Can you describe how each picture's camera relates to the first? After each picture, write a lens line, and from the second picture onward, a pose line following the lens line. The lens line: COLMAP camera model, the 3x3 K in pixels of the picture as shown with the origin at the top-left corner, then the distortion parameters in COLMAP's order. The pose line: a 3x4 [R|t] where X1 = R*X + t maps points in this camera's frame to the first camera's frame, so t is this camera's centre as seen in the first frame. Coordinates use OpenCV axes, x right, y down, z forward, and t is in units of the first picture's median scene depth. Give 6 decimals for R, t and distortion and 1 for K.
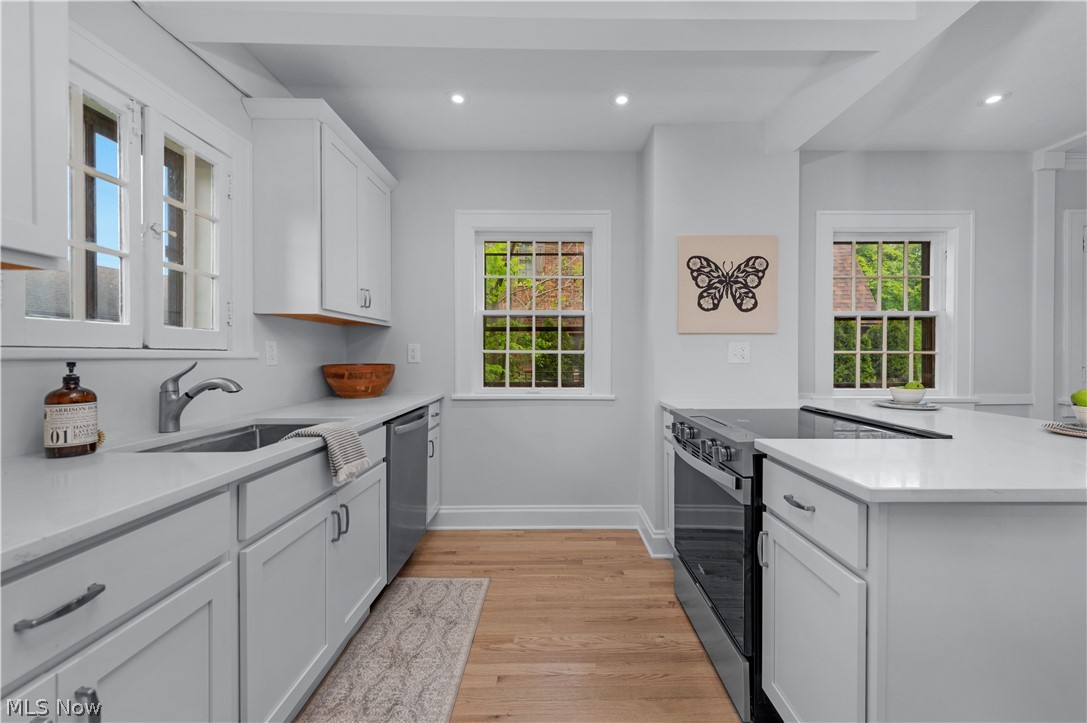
lens RADIAL K [[433.1, 0, 558.1], [0, 433.1, 357.8], [0, 0, 1]] dist [0.014042, -0.000174]
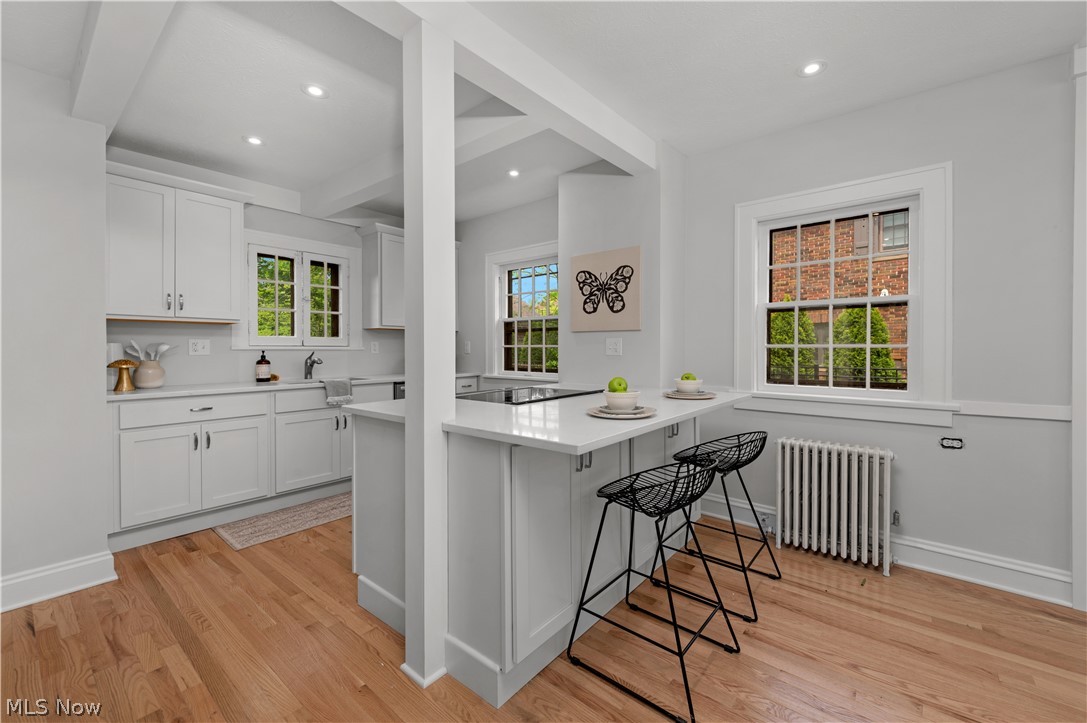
lens RADIAL K [[425.9, 0, 573.9], [0, 425.9, 354.0], [0, 0, 1]] dist [-0.000855, -0.000064]
pose [[0.793565, 0.007346, -0.608441, 1.058936], [-0.004946, 0.999972, 0.005622, 0.002452], [0.608466, -0.001453, 0.793579, -0.008251]]
